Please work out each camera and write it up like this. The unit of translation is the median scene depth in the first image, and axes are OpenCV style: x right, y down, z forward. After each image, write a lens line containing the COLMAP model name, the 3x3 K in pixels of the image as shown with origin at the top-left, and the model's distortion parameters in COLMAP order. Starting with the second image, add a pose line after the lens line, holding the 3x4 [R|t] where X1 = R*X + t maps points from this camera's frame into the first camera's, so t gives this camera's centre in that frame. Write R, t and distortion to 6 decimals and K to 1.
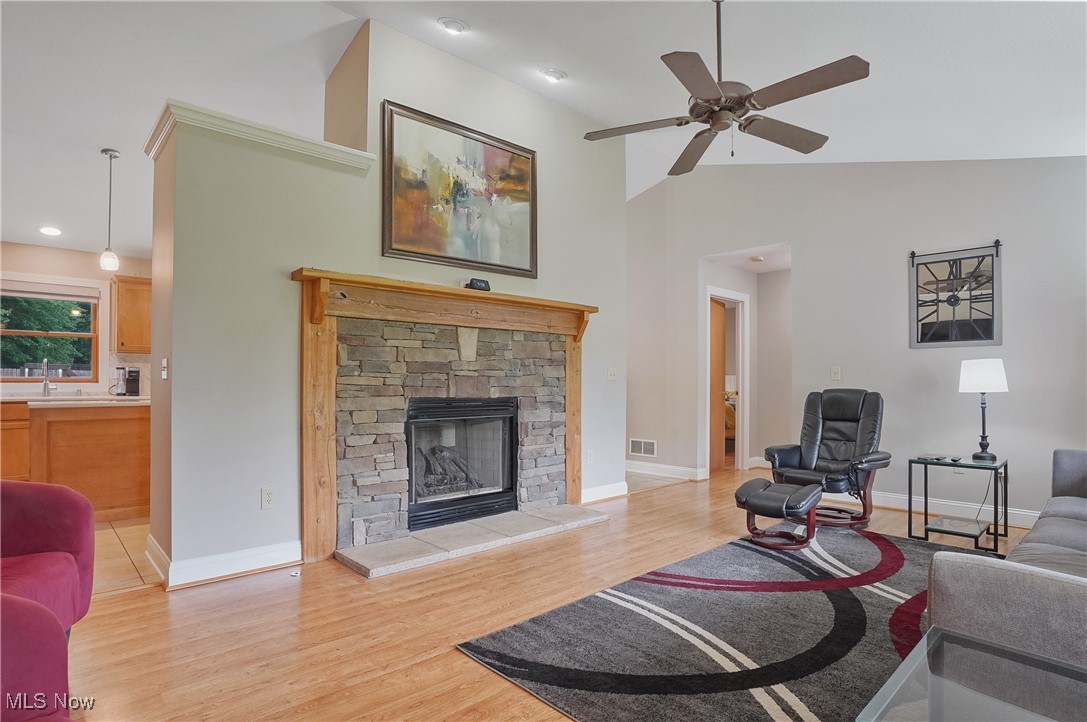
lens RADIAL K [[575.7, 0, 544.8], [0, 575.7, 377.2], [0, 0, 1]] dist [-0.060252, 0.003822]
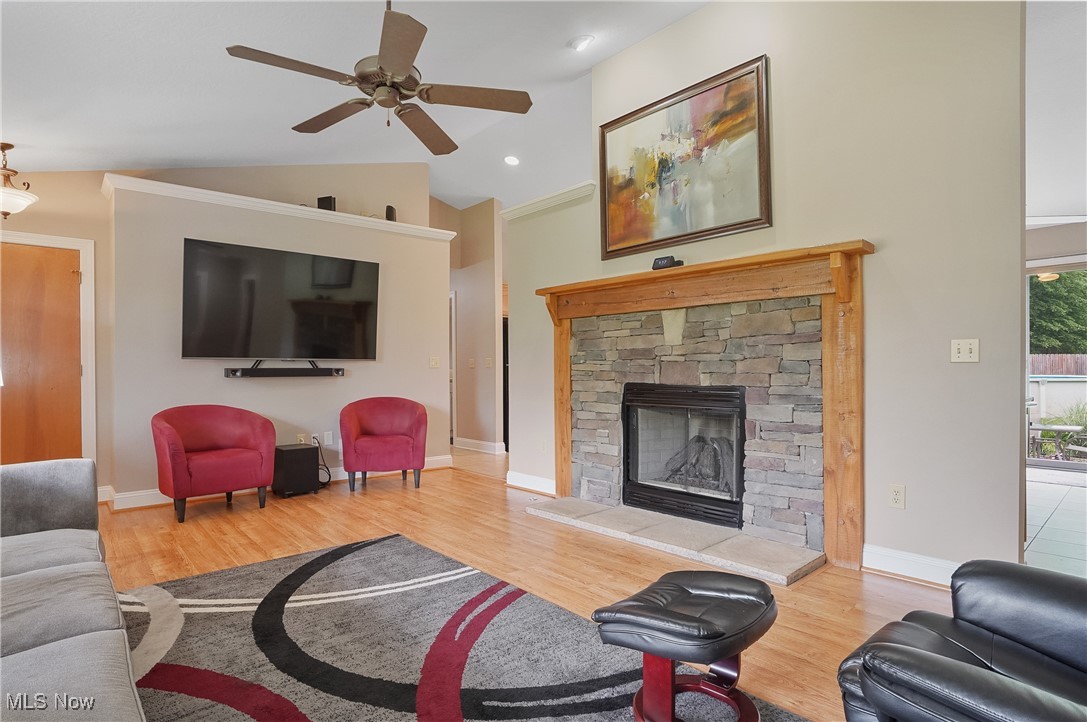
lens RADIAL K [[575.7, 0, 544.3], [0, 575.7, 367.4], [0, 0, 1]] dist [-0.060252, 0.003822]
pose [[-0.034242, -0.003066, -0.999409, 0.813122], [0.013287, 0.999906, -0.003523, 0.008468], [0.999325, -0.013400, -0.034198, 0.832651]]
